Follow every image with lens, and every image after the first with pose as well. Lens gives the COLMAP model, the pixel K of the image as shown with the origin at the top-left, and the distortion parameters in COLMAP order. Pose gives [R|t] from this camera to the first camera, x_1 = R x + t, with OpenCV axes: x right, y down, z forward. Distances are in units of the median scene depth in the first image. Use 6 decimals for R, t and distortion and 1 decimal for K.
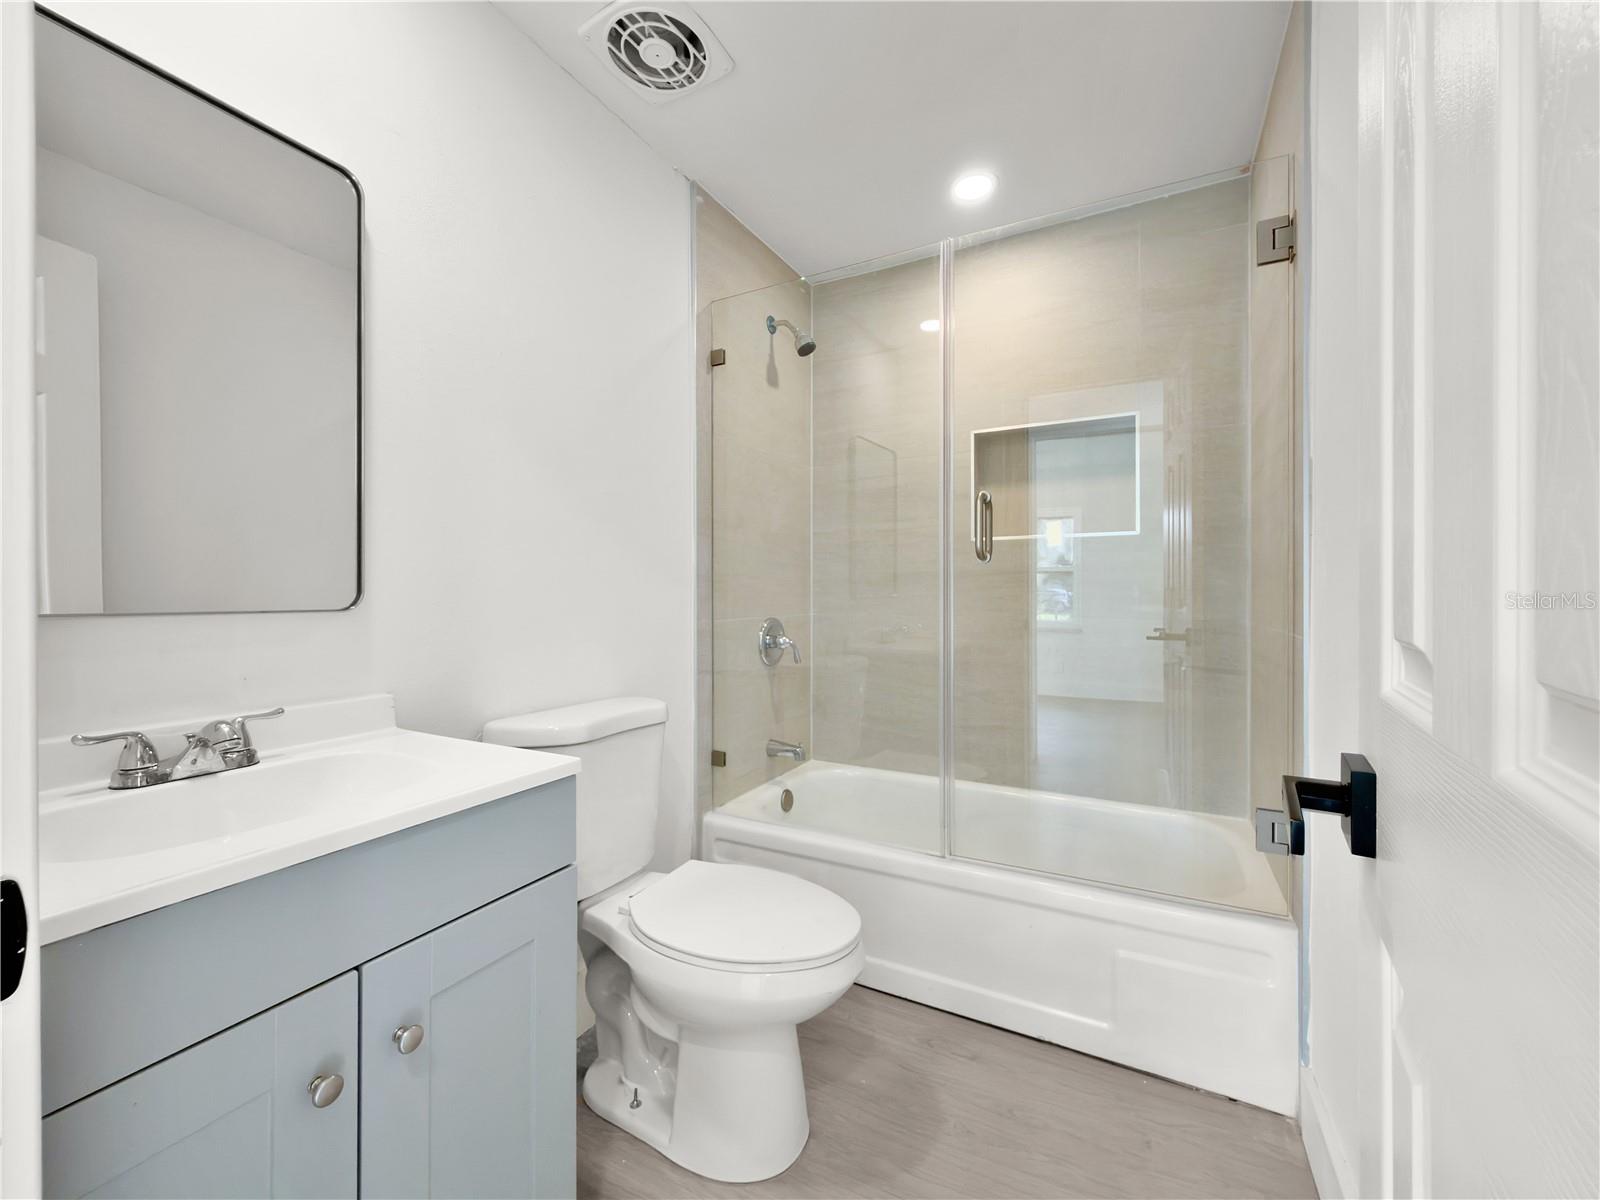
lens RADIAL K [[639.4, 0, 802.7], [0, 639.4, 596.0], [0, 0, 1]] dist [0.004360, -0.000794]
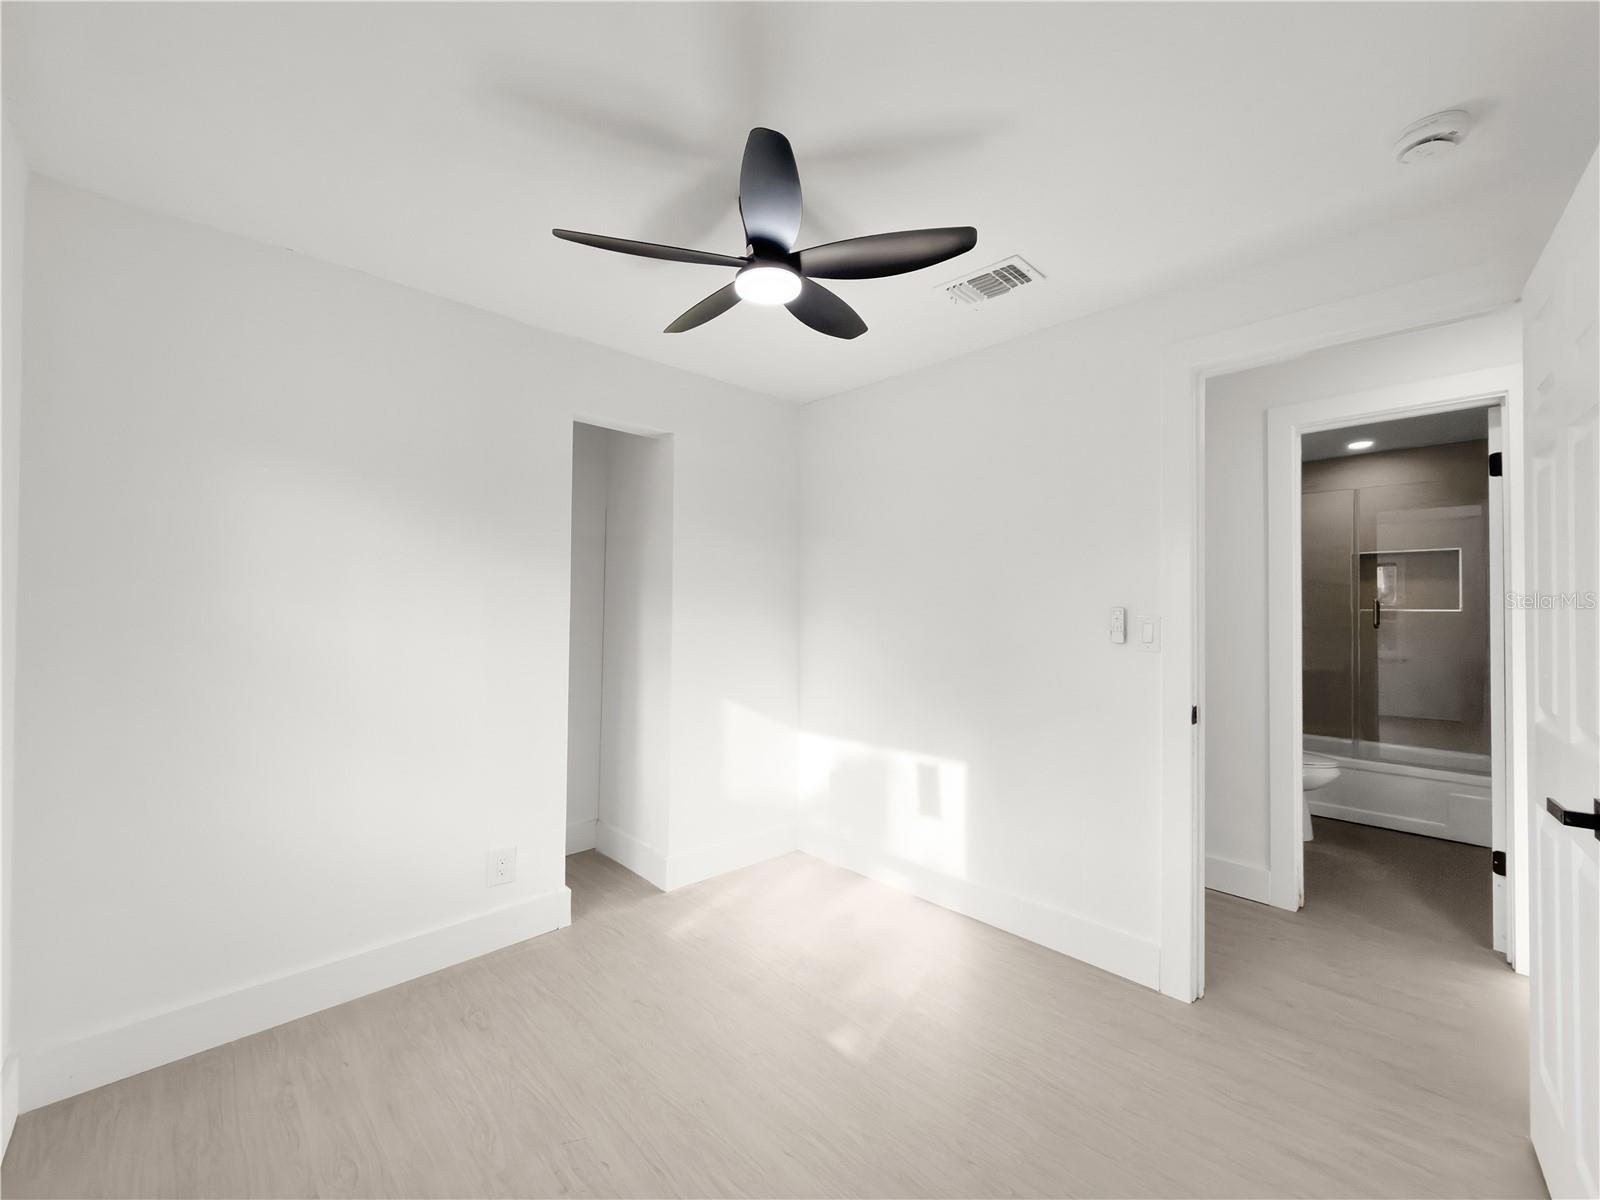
lens RADIAL K [[639.4, 0, 808.3], [0, 639.4, 595.6], [0, 0, 1]] dist [0.004360, -0.000794]
pose [[0.950642, -0.004221, -0.310260, -0.849910], [-0.002001, 0.999803, -0.019733, -0.118326], [0.310282, 0.019379, 0.950447, -1.650485]]
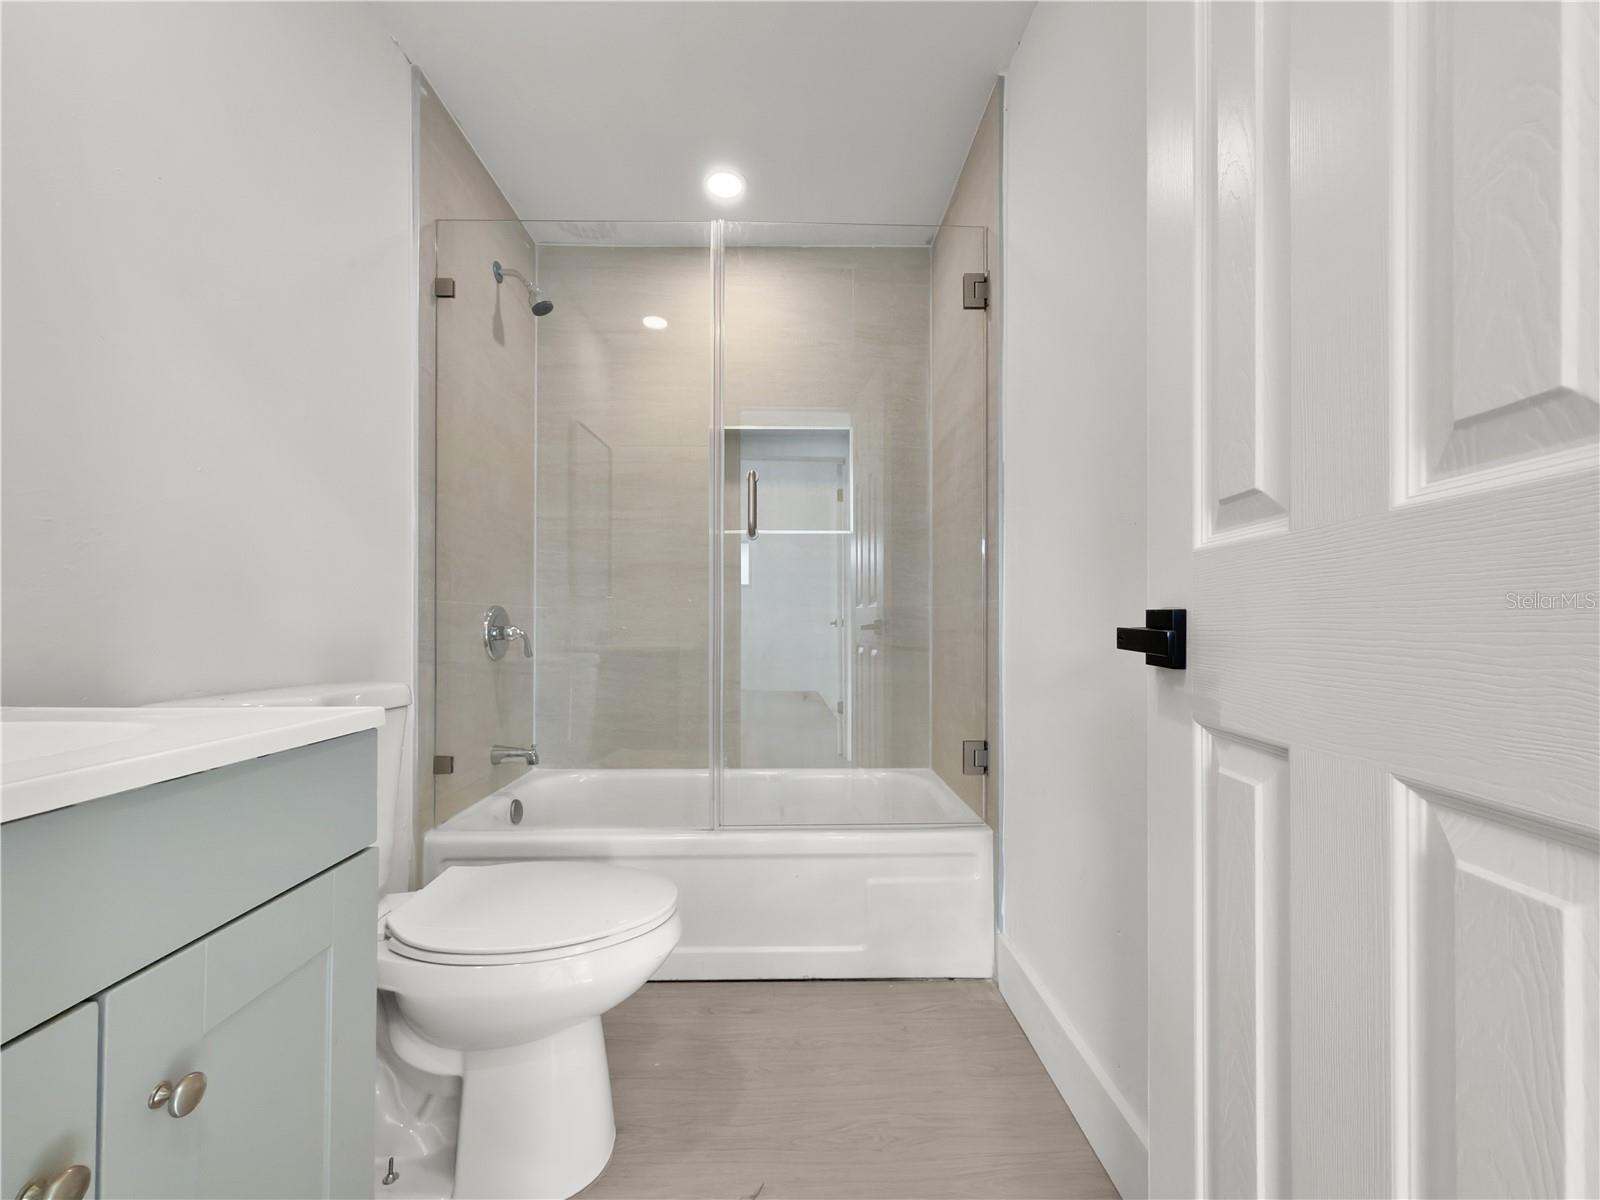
lens RADIAL K [[639.4, 0, 796.6], [0, 639.4, 617.2], [0, 0, 1]] dist [0.004360, -0.000794]
pose [[0.879033, -0.000752, 0.476760, -0.129080], [0.005108, 0.999956, -0.007841, 0.071565], [-0.476734, 0.009328, 0.878998, 0.039126]]
